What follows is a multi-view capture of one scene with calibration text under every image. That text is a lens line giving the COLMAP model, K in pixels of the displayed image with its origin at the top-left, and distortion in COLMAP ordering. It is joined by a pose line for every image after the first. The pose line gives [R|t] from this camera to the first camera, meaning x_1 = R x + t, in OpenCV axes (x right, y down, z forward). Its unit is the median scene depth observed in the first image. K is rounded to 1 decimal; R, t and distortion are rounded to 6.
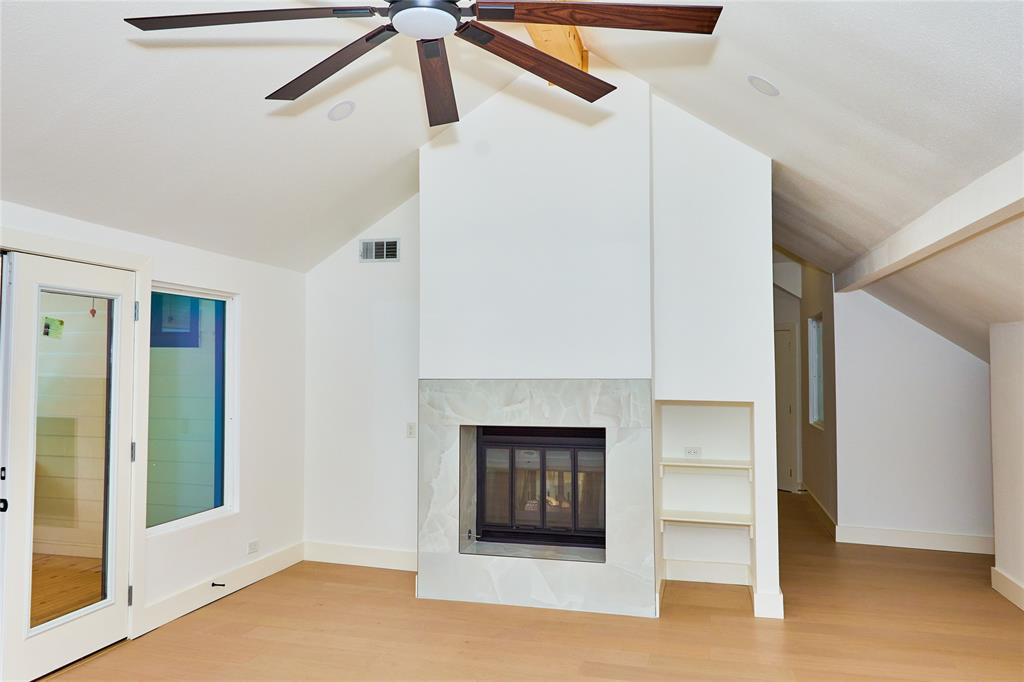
lens RADIAL K [[763.6, 0, 511.5], [0, 763.6, 325.6], [0, 0, 1]] dist [-0.017818, 0.009959]
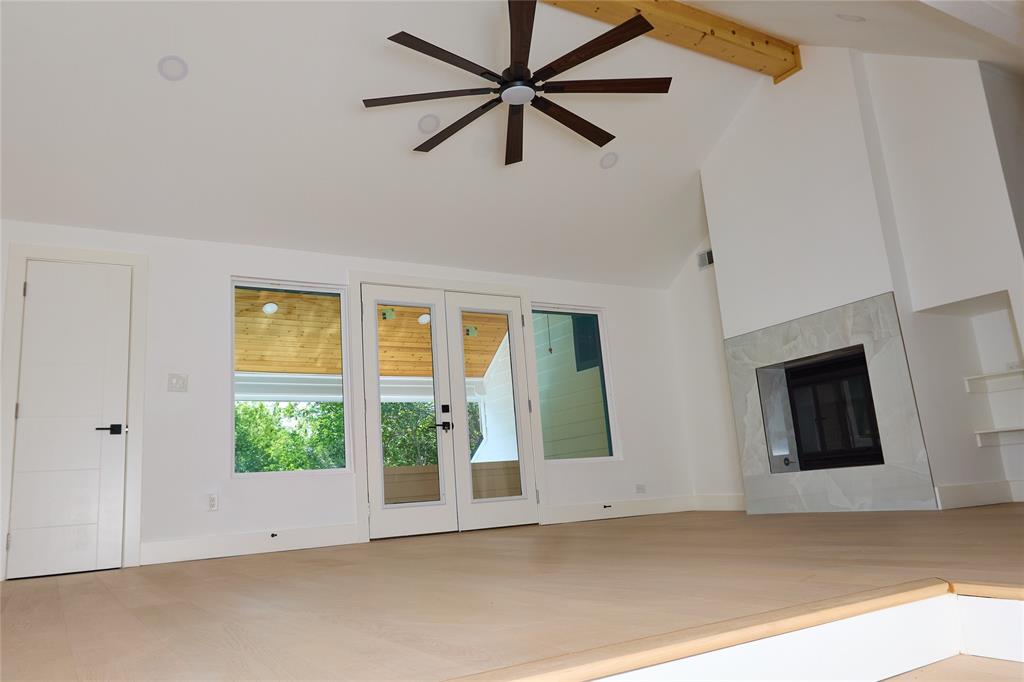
lens RADIAL K [[763.6, 0, 511.5], [0, 763.6, 325.6], [0, 0, 1]] dist [-0.017818, 0.009959]
pose [[0.714249, -0.209246, -0.667881, 0.505070], [0.111173, 0.976066, -0.186908, 0.258243], [0.691006, 0.059248, 0.720417, -0.164843]]
